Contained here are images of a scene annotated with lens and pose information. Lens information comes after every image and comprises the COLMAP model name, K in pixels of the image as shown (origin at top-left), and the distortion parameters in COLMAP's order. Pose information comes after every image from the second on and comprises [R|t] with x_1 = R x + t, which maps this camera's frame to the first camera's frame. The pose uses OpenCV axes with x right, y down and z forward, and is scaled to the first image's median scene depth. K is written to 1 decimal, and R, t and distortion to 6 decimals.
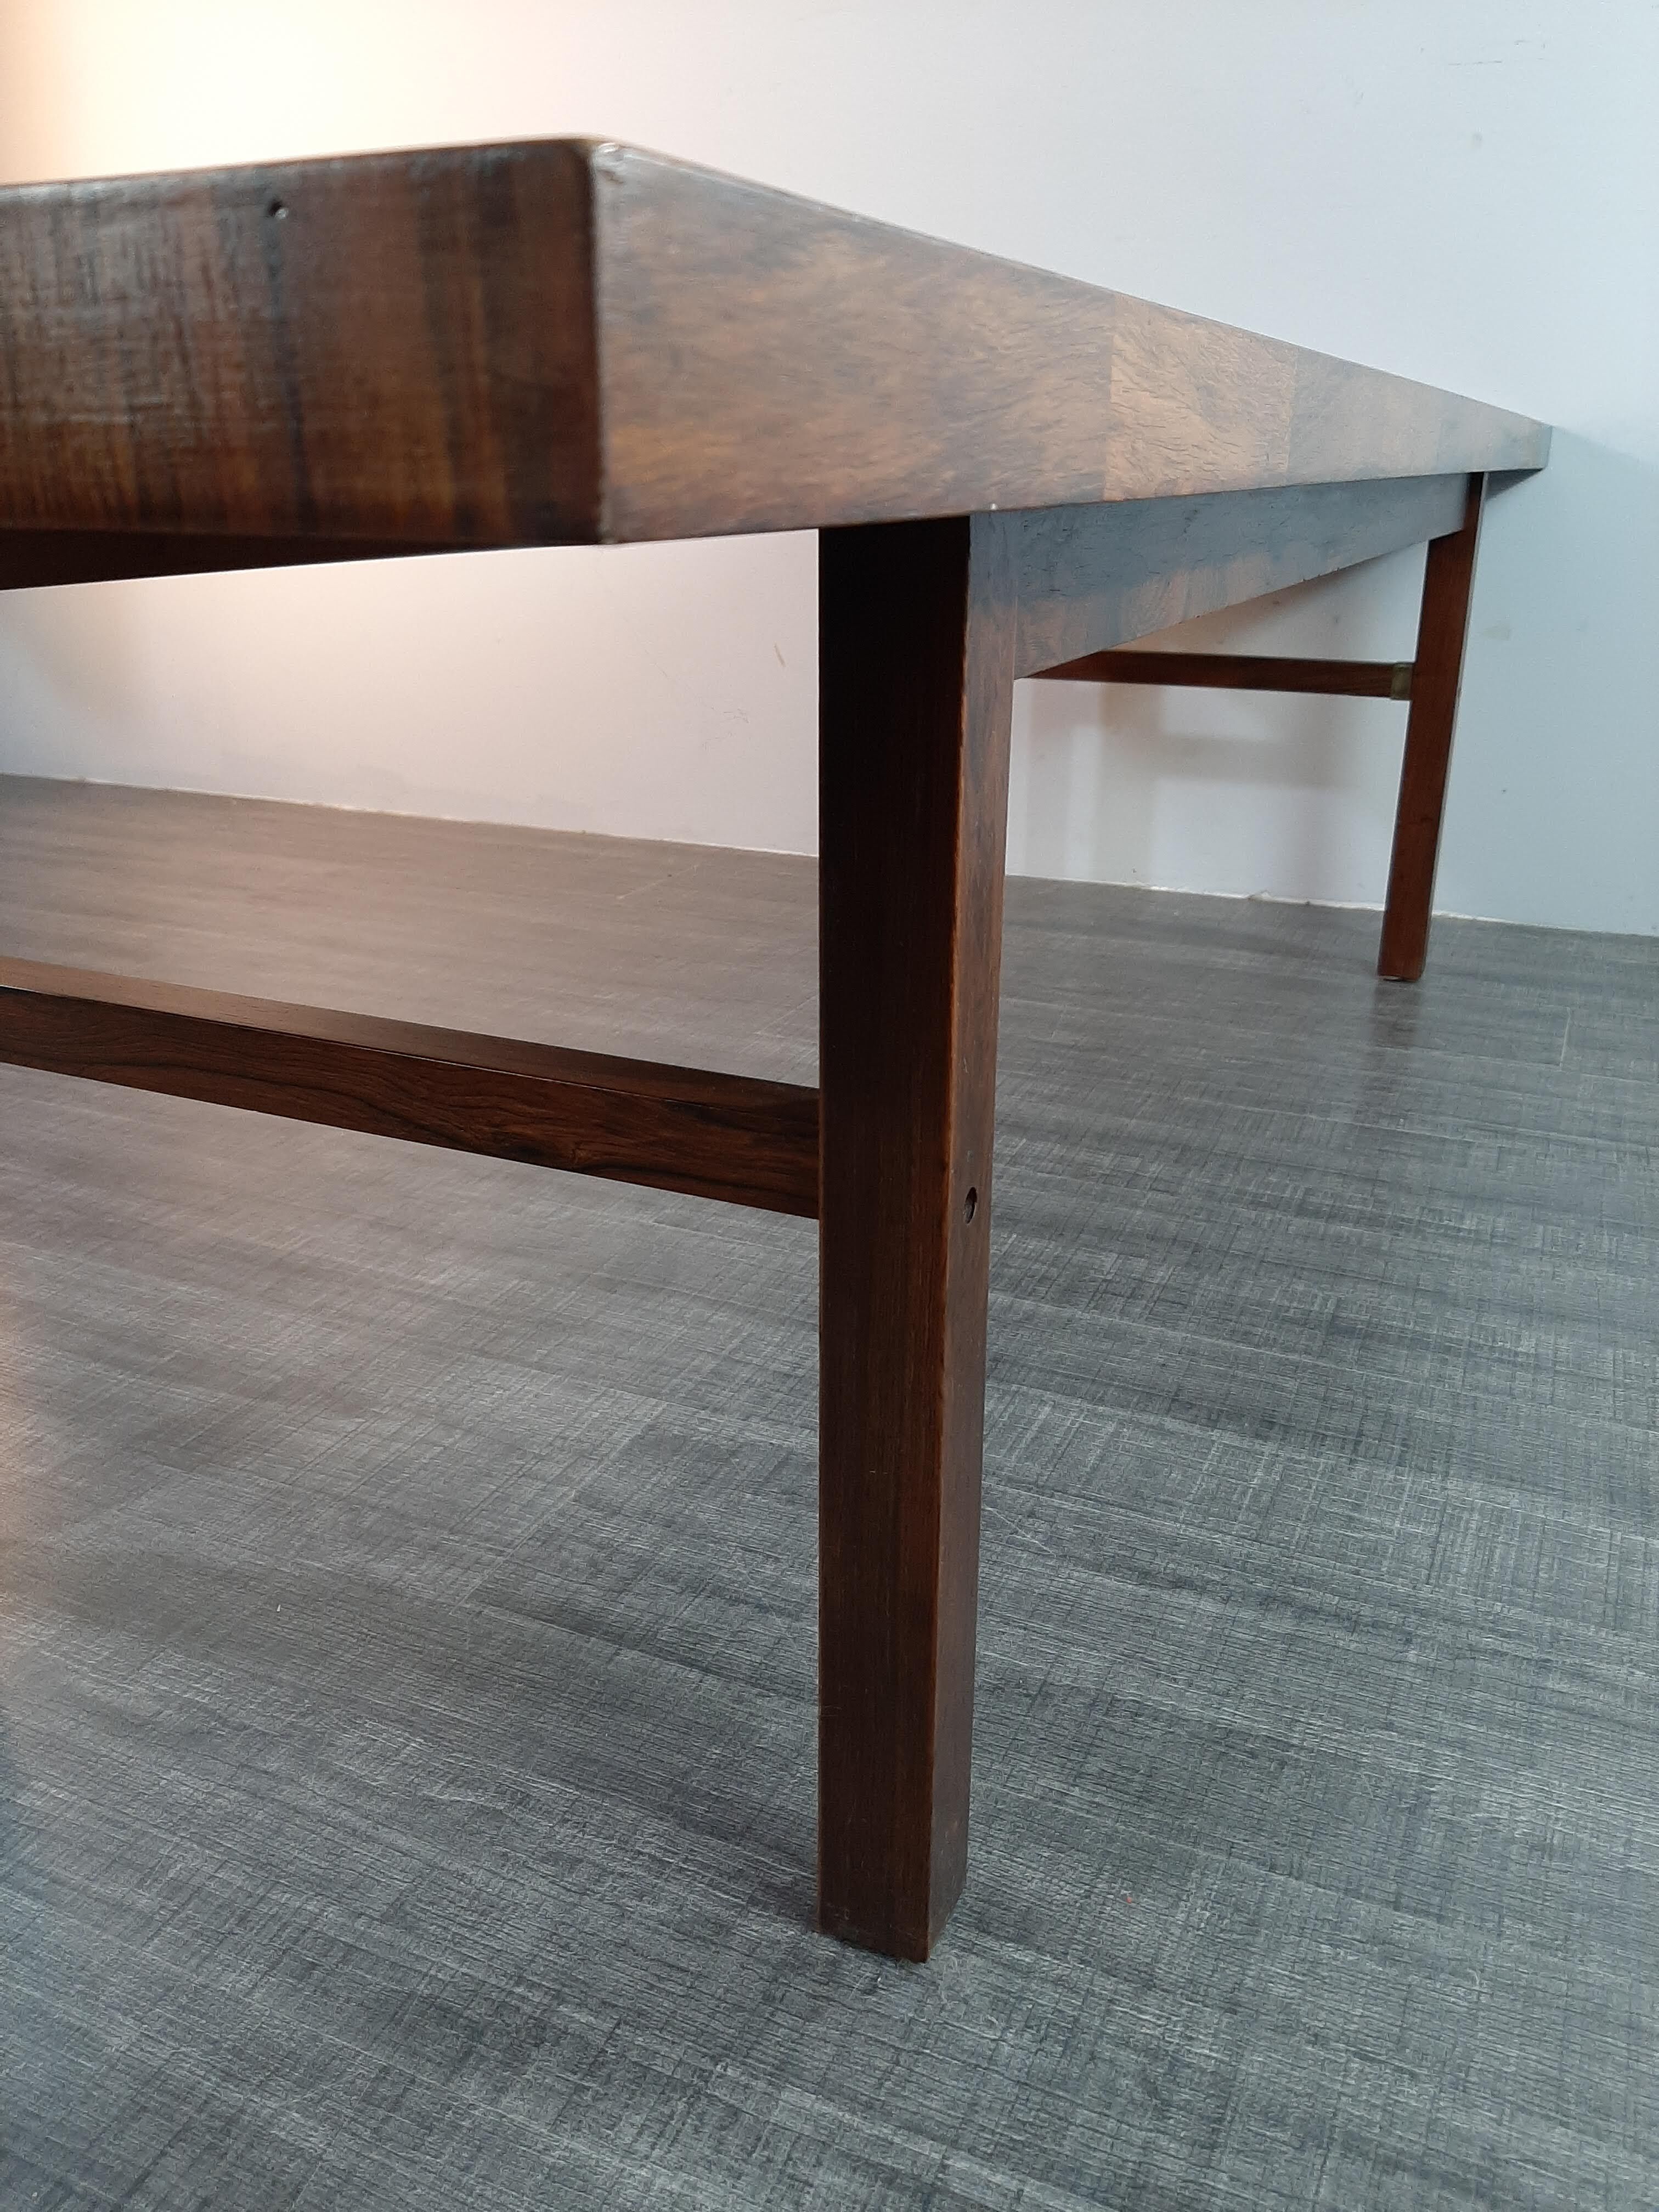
lens RADIAL K [[1735.2, 0, 825.5], [0, 1735.2, 1081.5], [0, 0, 1]] dist [0.070583, -0.157155]
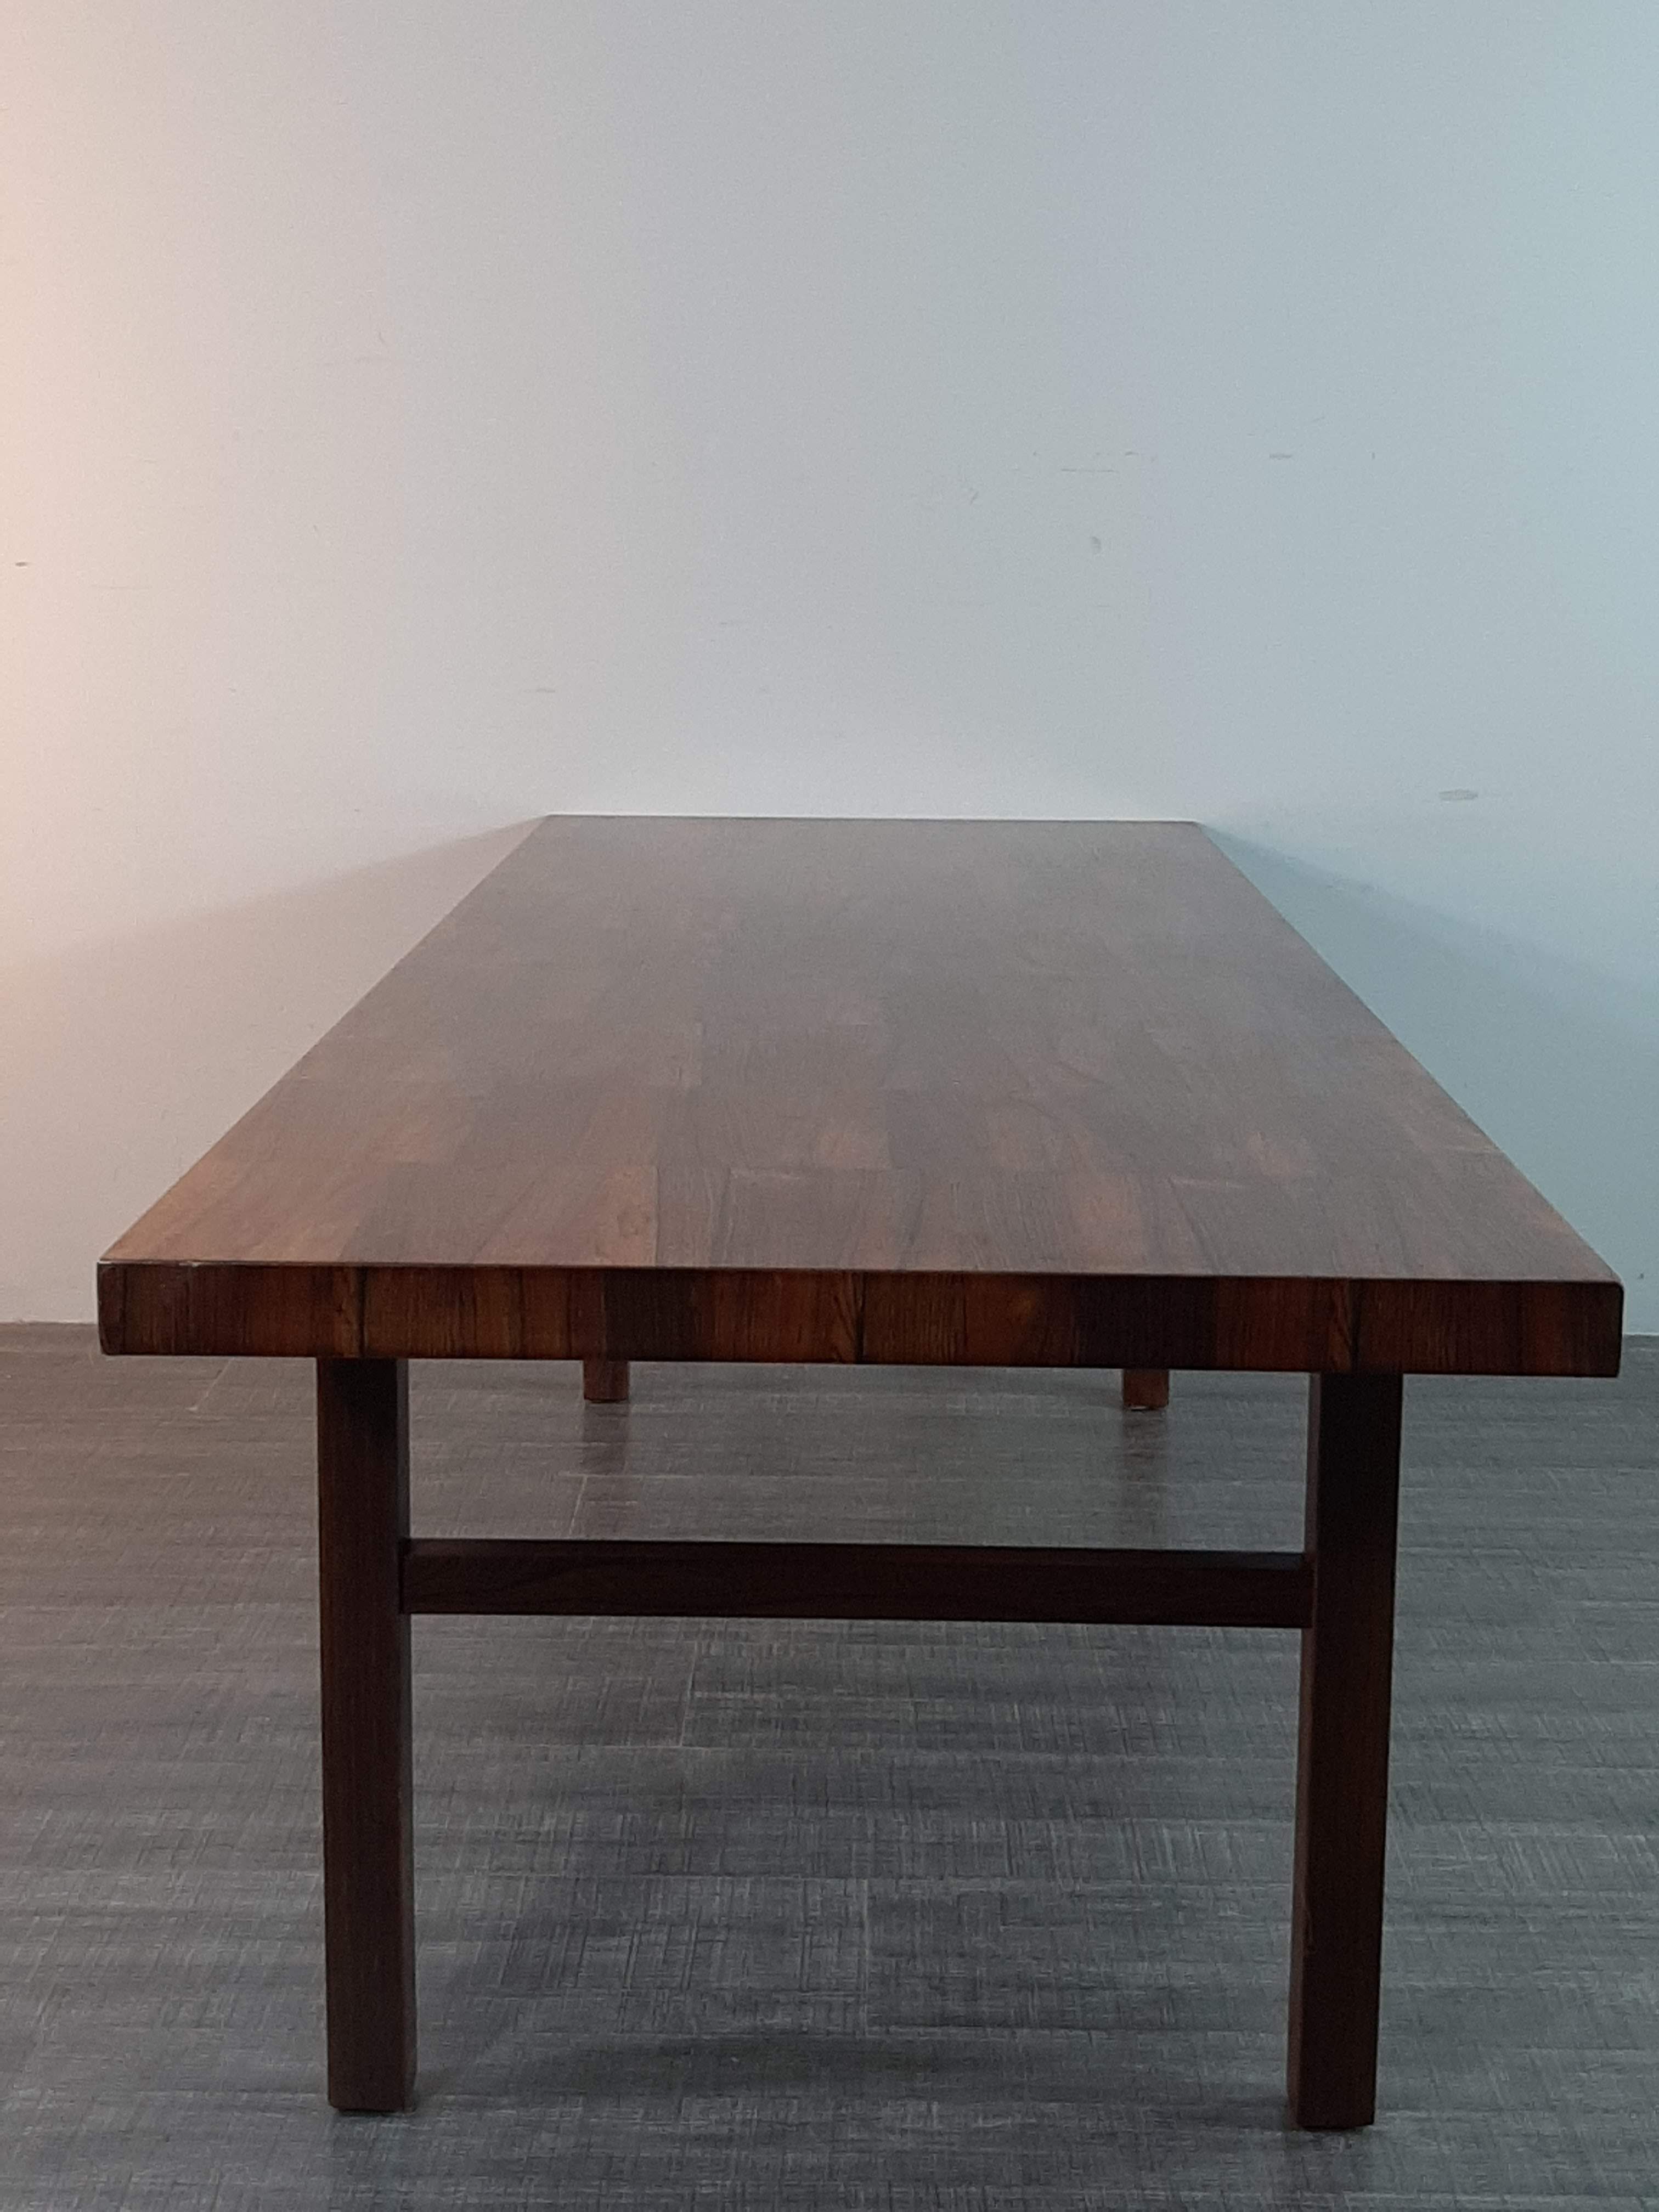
lens RADIAL K [[3209.2, 0, 837.7], [0, 3209.2, 1027.8], [0, 0, 1]] dist [0.181135, -0.526158]
pose [[0.916891, -0.063670, 0.394026, -1.225271], [0.131325, 0.980353, -0.147177, -0.065474], [-0.376914, 0.186691, 0.907239, -1.353901]]
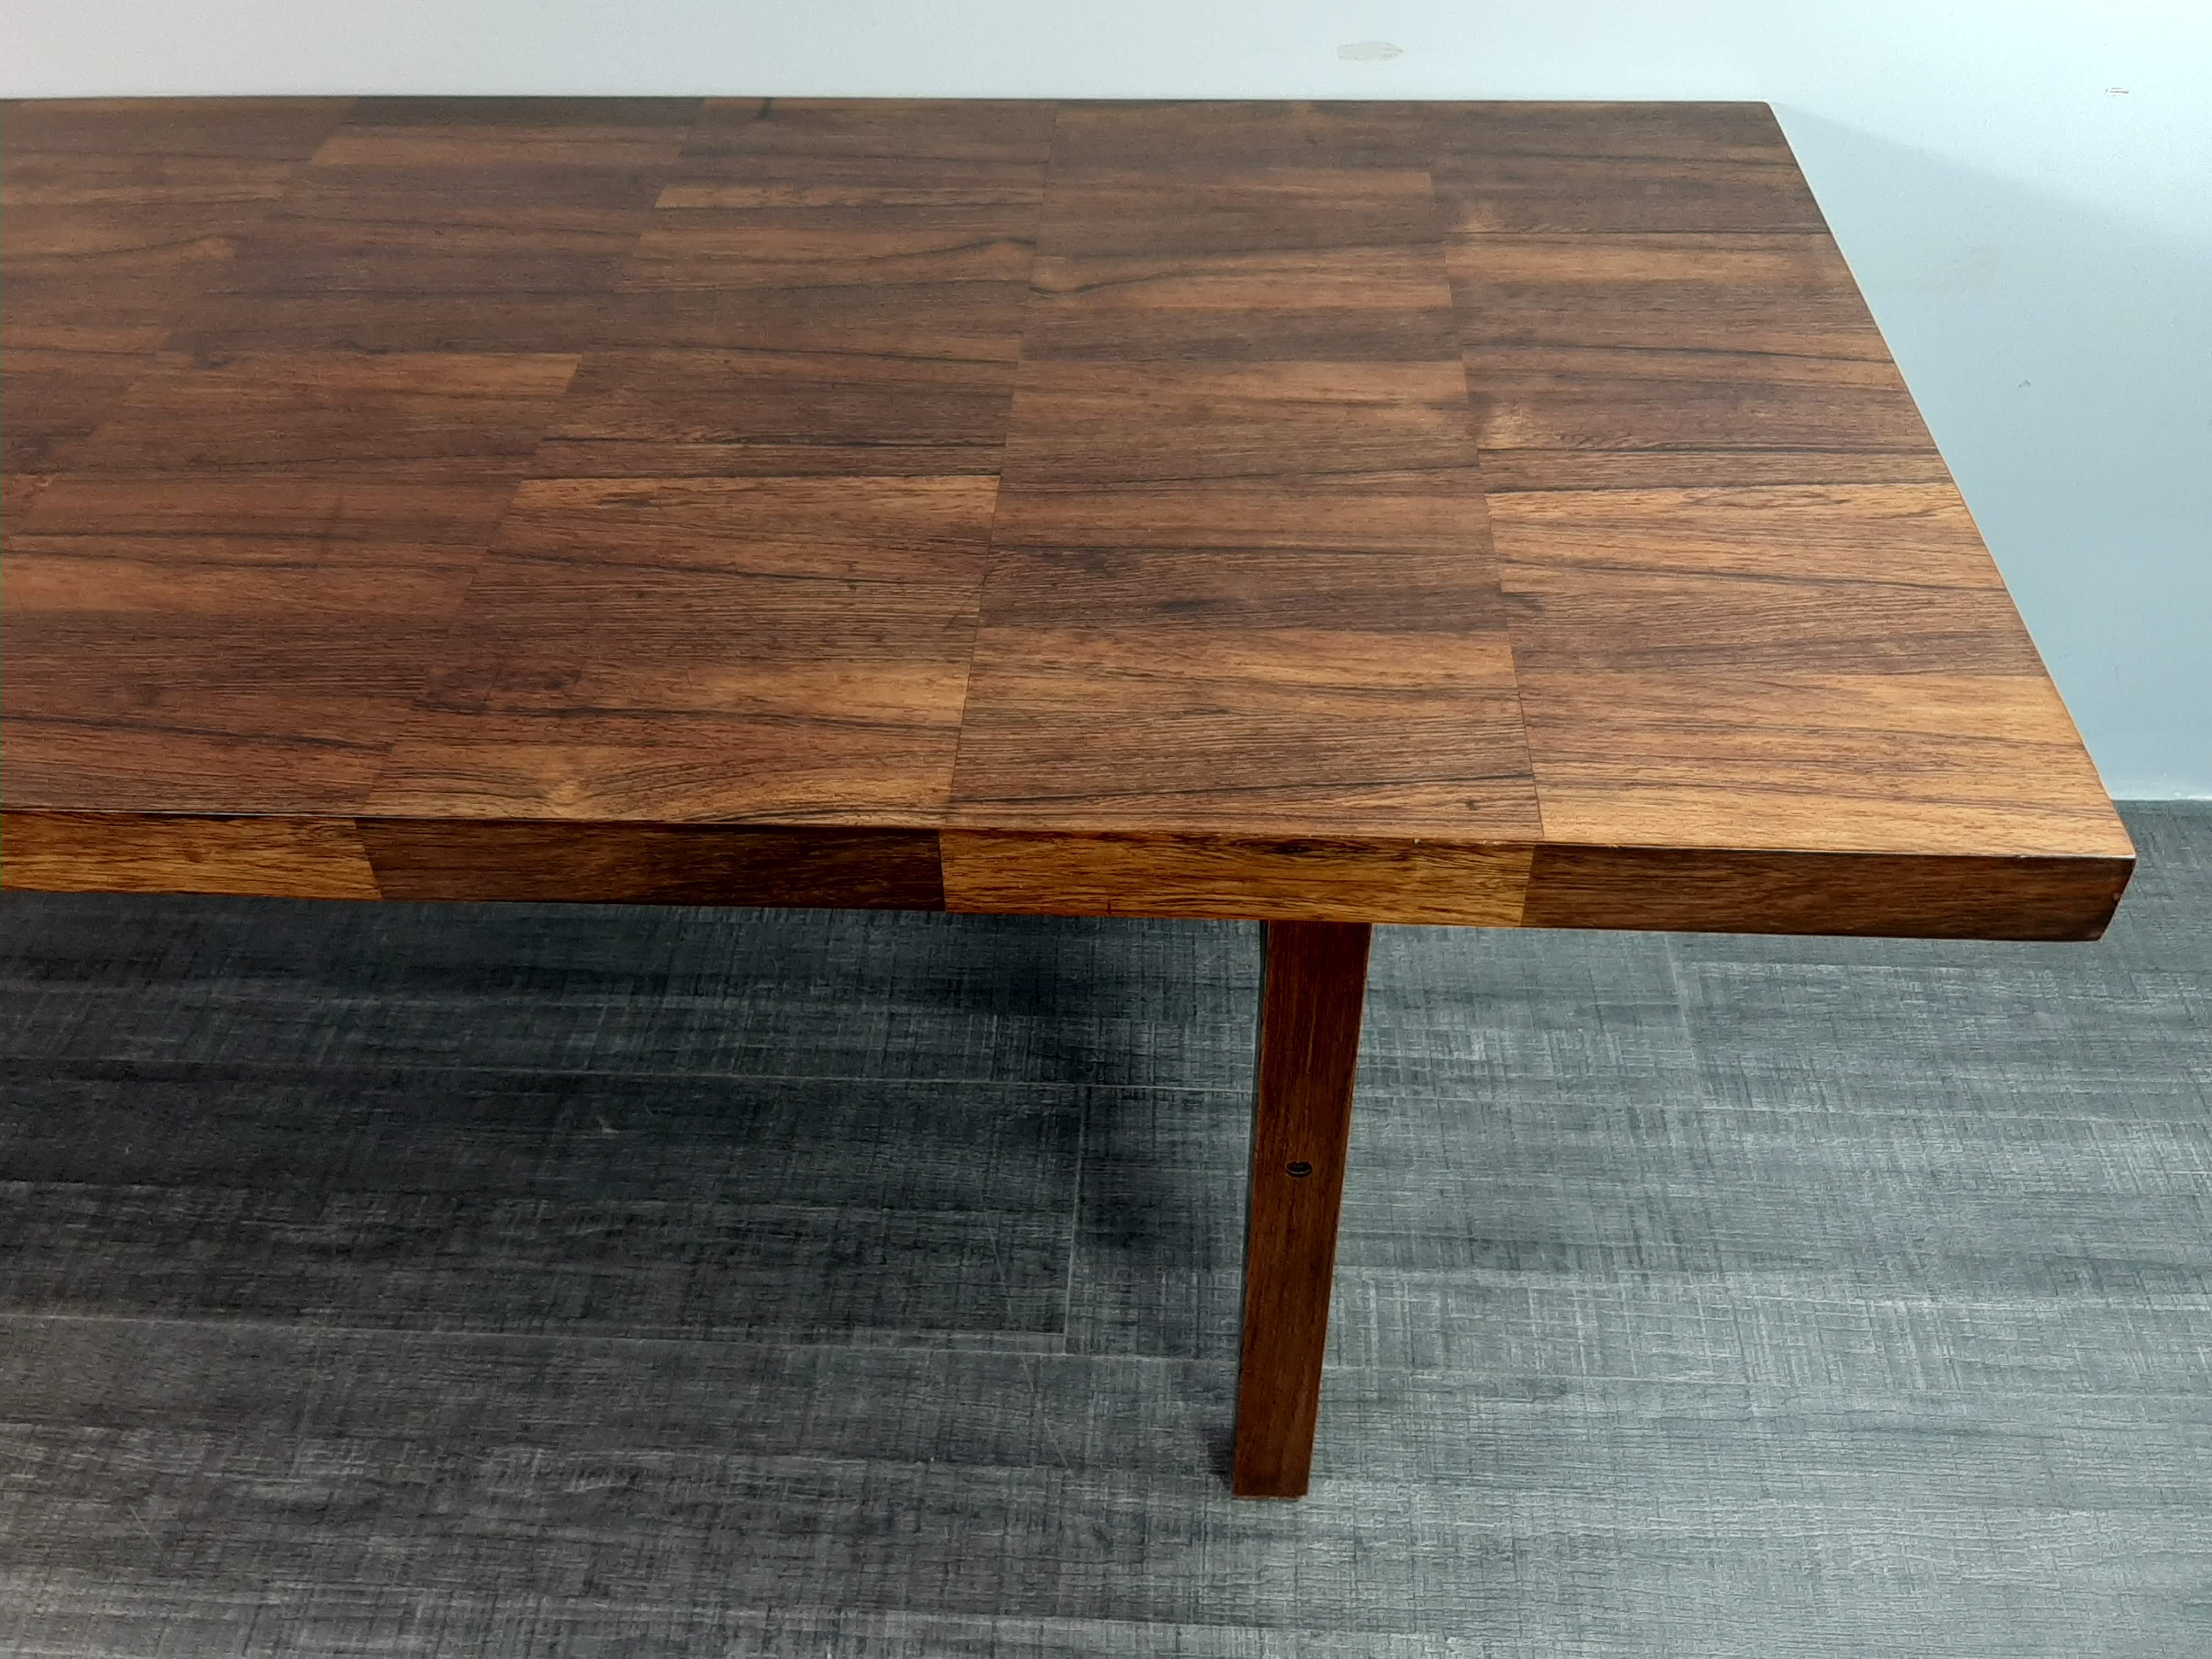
lens RADIAL K [[2001.0, 0, 1079.9], [0, 2001.0, 828.1], [0, 0, 1]] dist [0.088905, -0.244119]
pose [[-0.358854, -0.624050, 0.694108, -1.364703], [0.333614, 0.608763, 0.719798, -1.167712], [-0.871737, 0.489866, -0.010265, 1.077692]]
